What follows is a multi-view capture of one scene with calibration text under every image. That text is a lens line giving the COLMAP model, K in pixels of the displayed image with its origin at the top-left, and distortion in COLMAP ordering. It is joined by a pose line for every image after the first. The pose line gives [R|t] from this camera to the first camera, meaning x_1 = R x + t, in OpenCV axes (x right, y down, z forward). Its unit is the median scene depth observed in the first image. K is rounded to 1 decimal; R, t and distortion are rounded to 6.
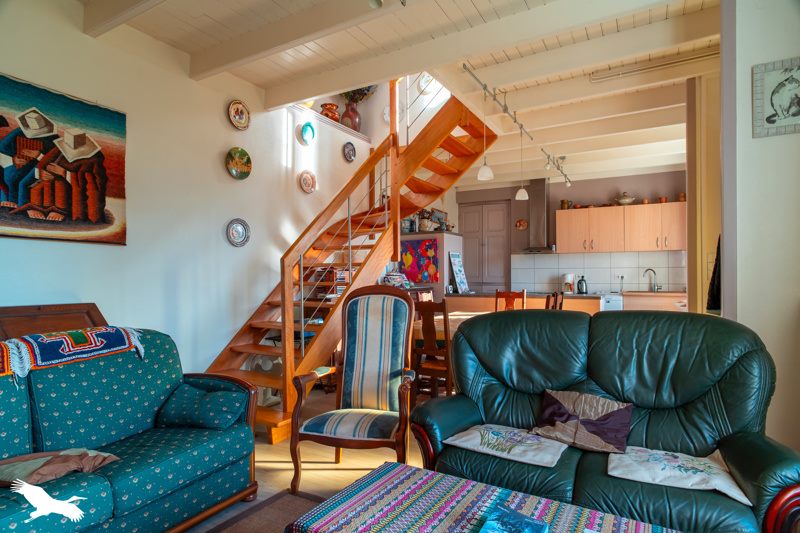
lens RADIAL K [[468.0, 0, 398.3], [0, 468.0, 272.5], [0, 0, 1]] dist [0.003230, 0.001784]
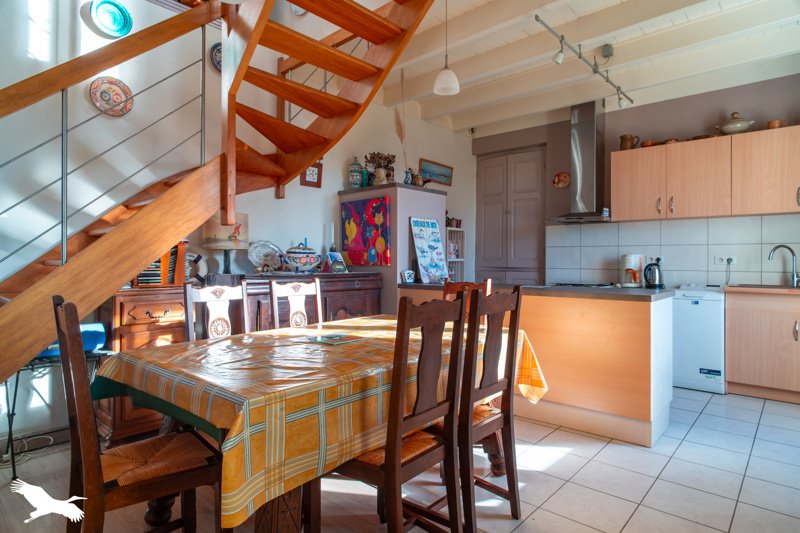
lens RADIAL K [[468.0, 0, 401.8], [0, 468.0, 261.3], [0, 0, 1]] dist [0.003230, 0.001784]
pose [[0.972348, 0.008171, -0.233395, 0.228633], [-0.006837, 0.999955, 0.006525, 0.010528], [0.233437, -0.004749, 0.972360, 0.354945]]
